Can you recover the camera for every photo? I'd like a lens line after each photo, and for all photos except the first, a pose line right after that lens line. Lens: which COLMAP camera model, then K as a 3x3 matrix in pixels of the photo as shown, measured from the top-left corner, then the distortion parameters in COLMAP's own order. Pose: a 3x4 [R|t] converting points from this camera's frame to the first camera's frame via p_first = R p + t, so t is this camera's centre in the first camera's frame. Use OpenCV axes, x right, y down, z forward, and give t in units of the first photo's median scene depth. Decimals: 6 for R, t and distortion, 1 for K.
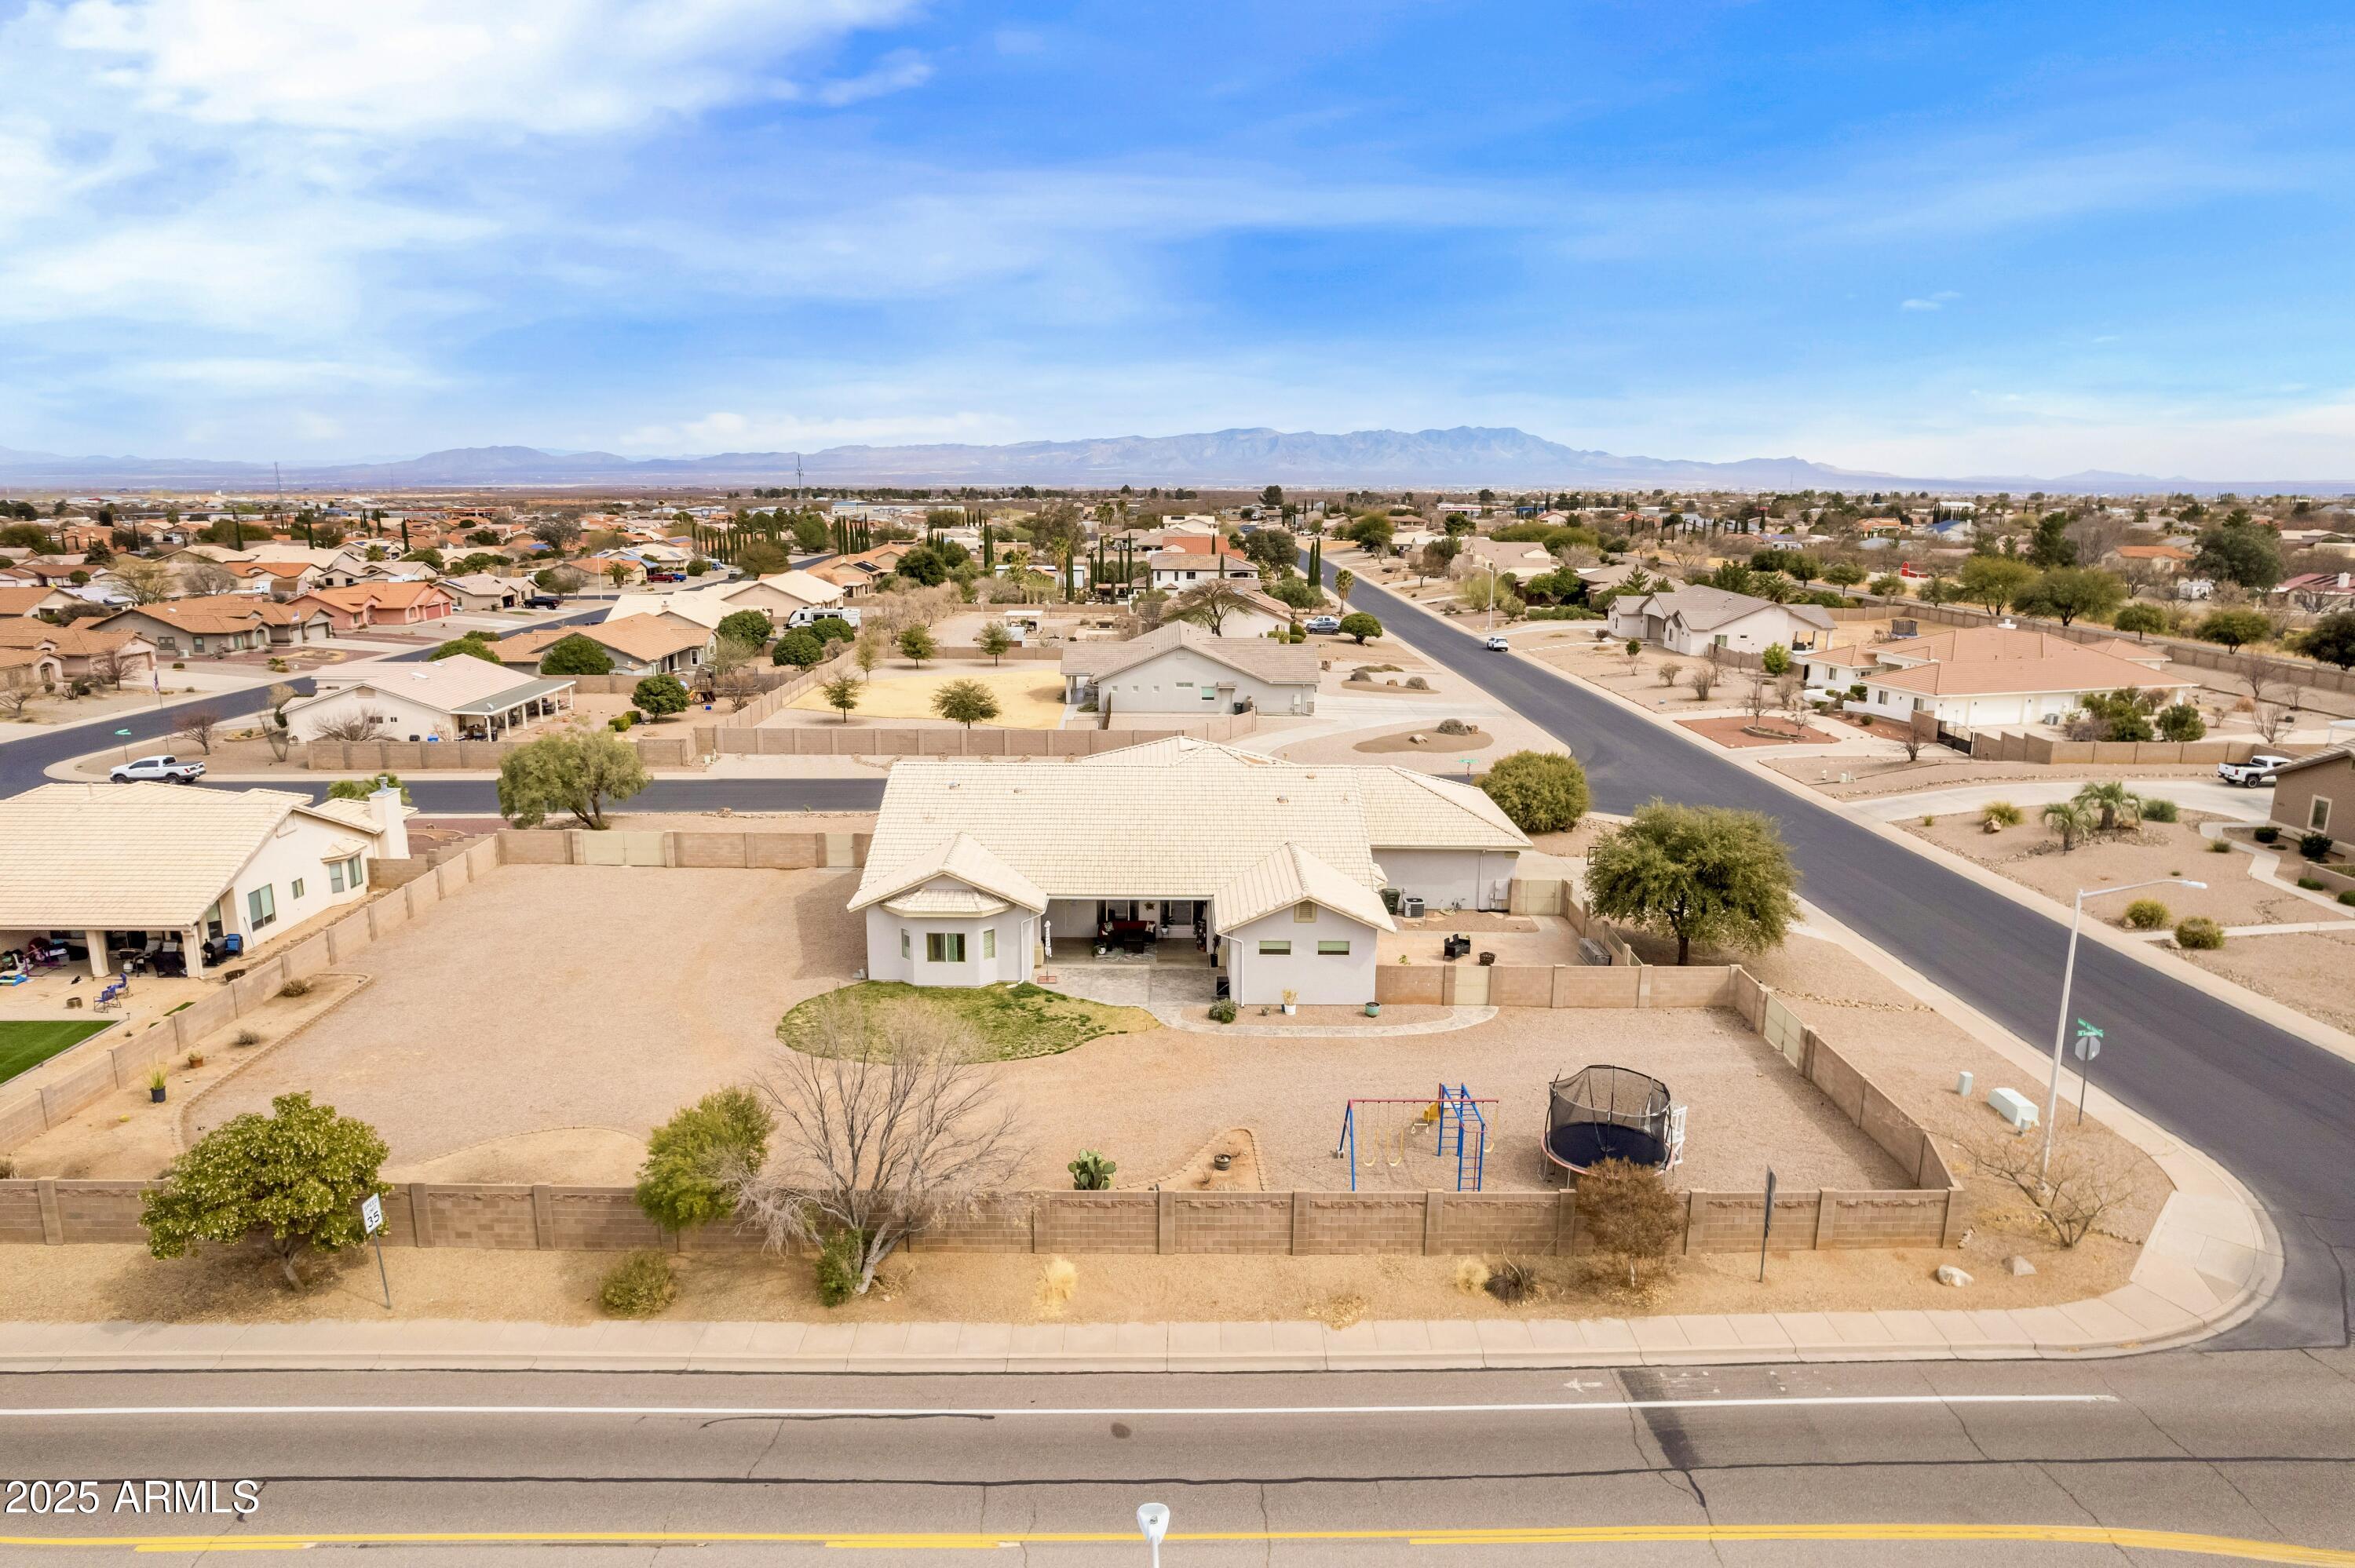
lens RADIAL K [[1513.5, 0, 1168.0], [0, 1513.5, 783.0], [0, 0, 1]] dist [-0.038268, 0.008131]
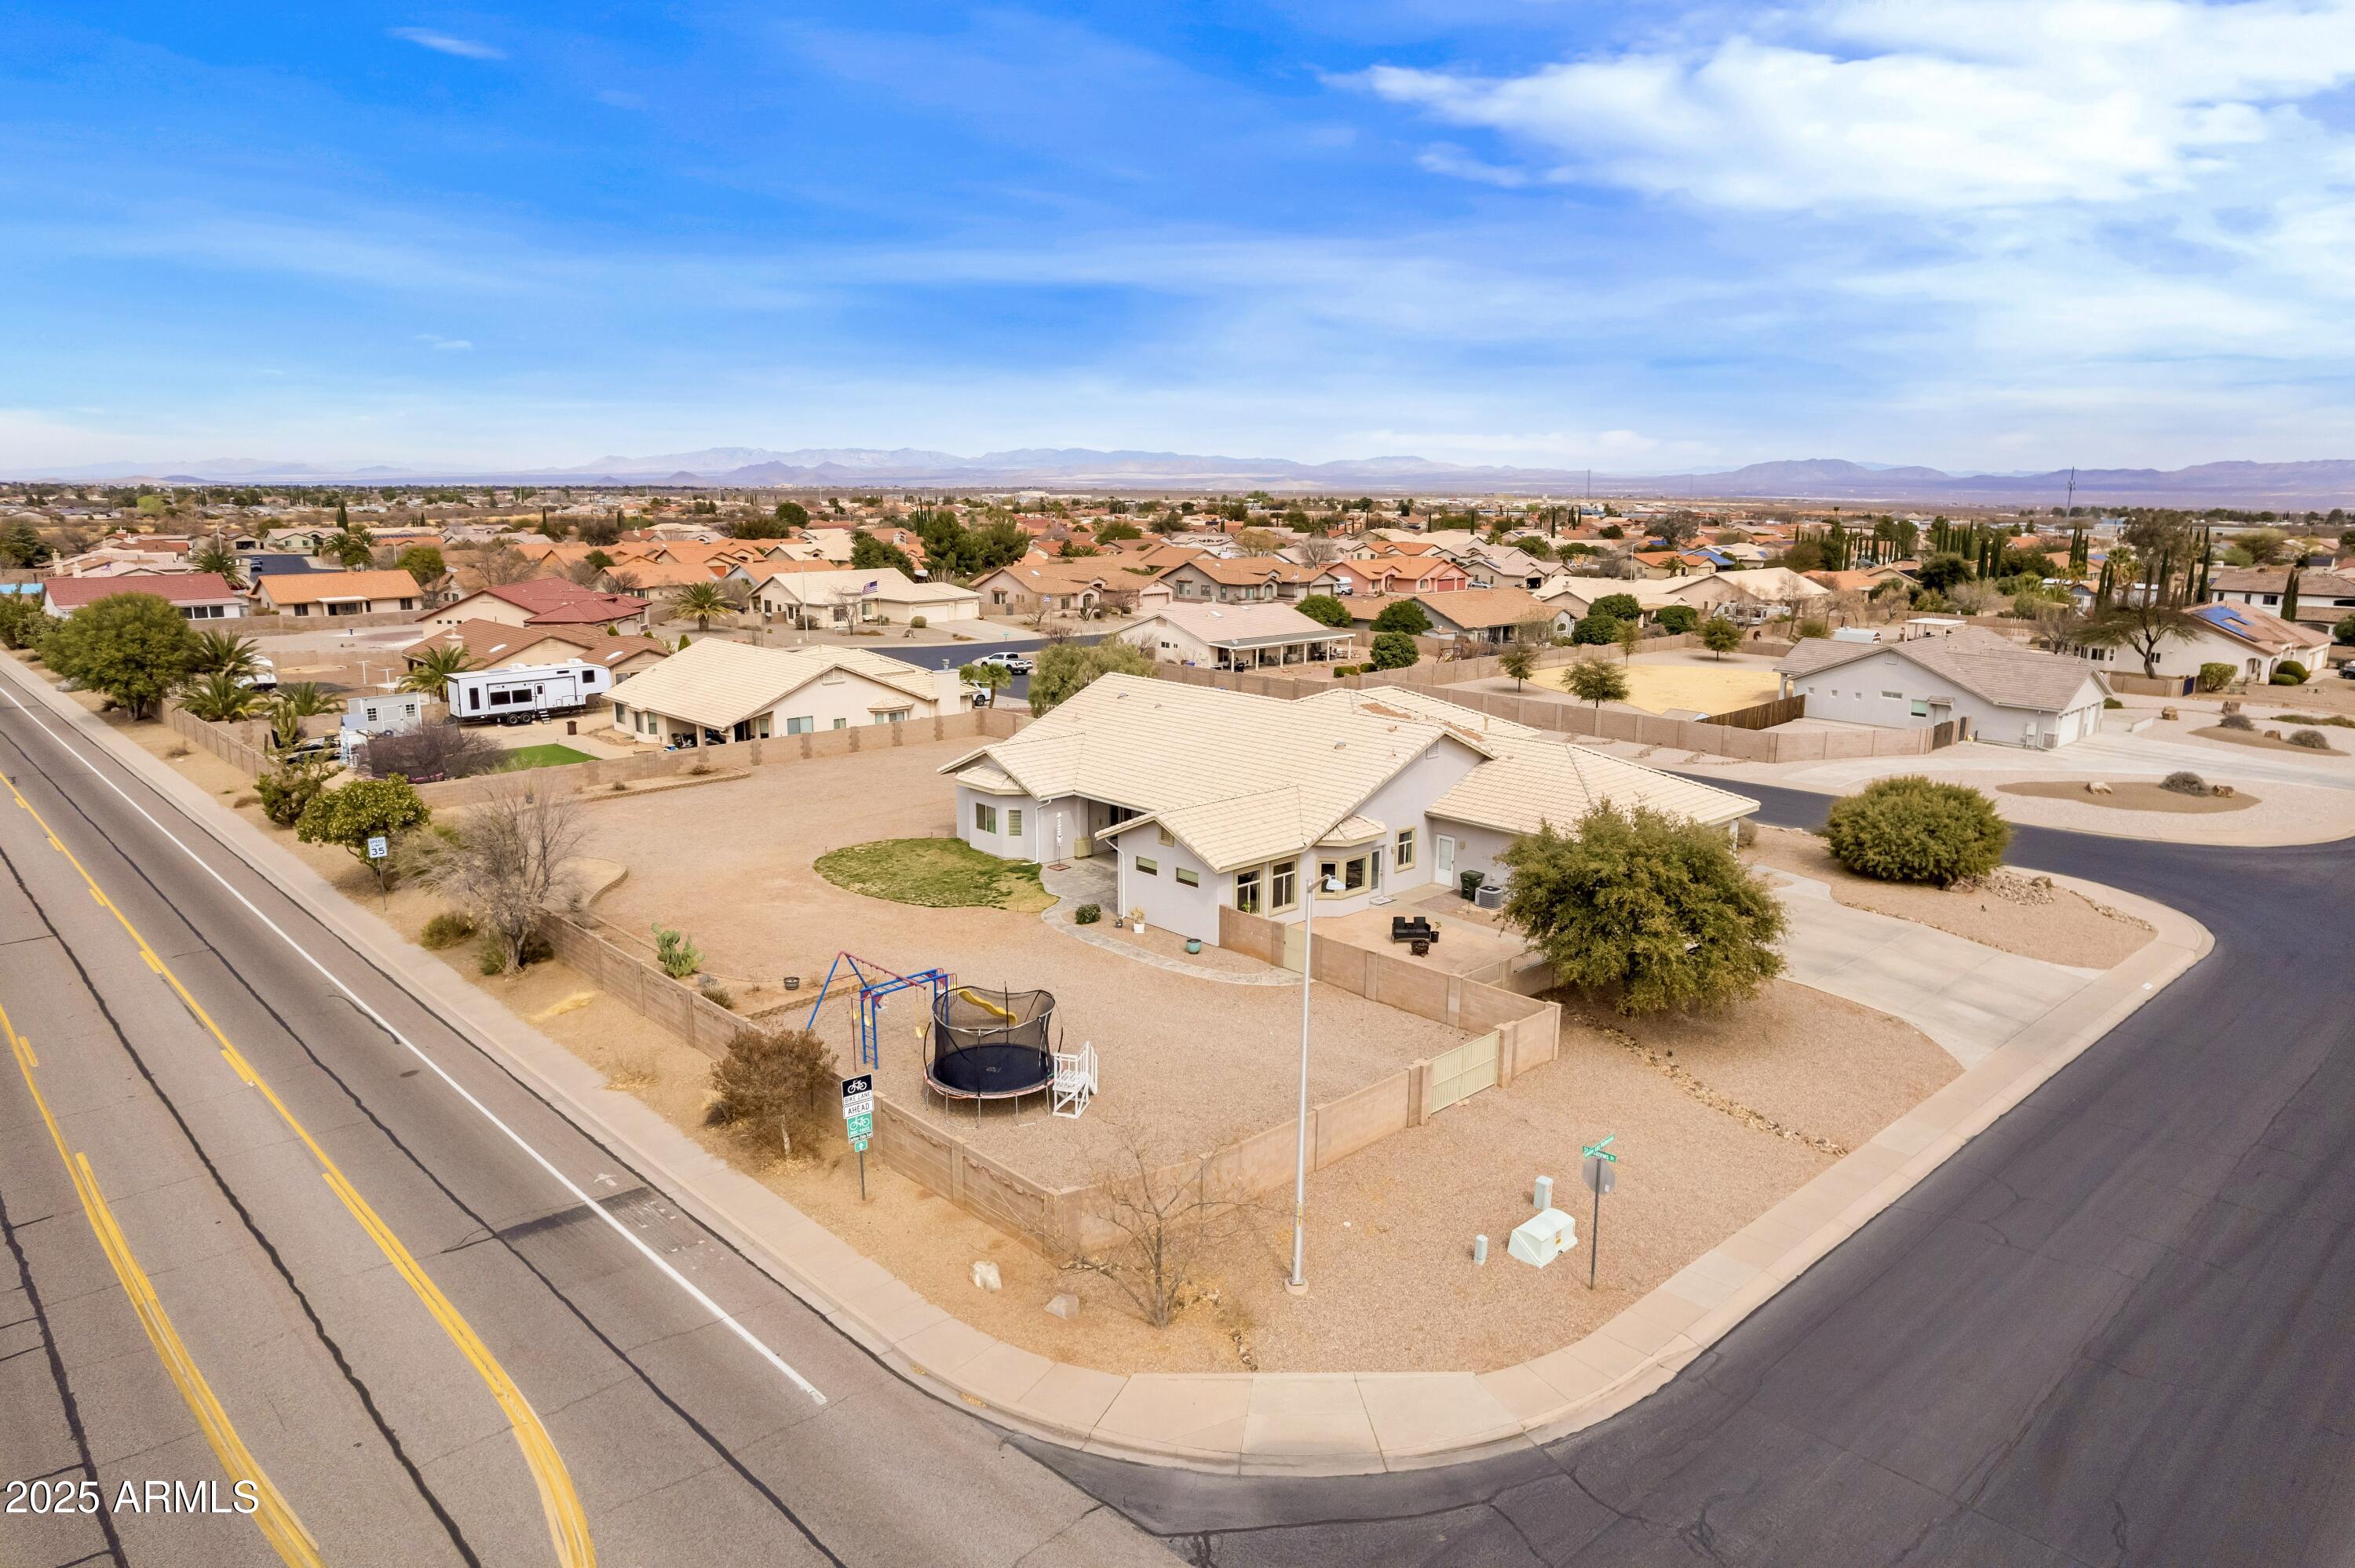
lens RADIAL K [[1513.5, 0, 1184.0], [0, 1513.5, 782.8], [0, 0, 1]] dist [-0.038268, 0.008131]
pose [[0.684834, 0.148596, -0.713388, 0.803982], [-0.155653, 0.986223, 0.056003, -0.004922], [0.711881, 0.072688, 0.698528, 0.320291]]
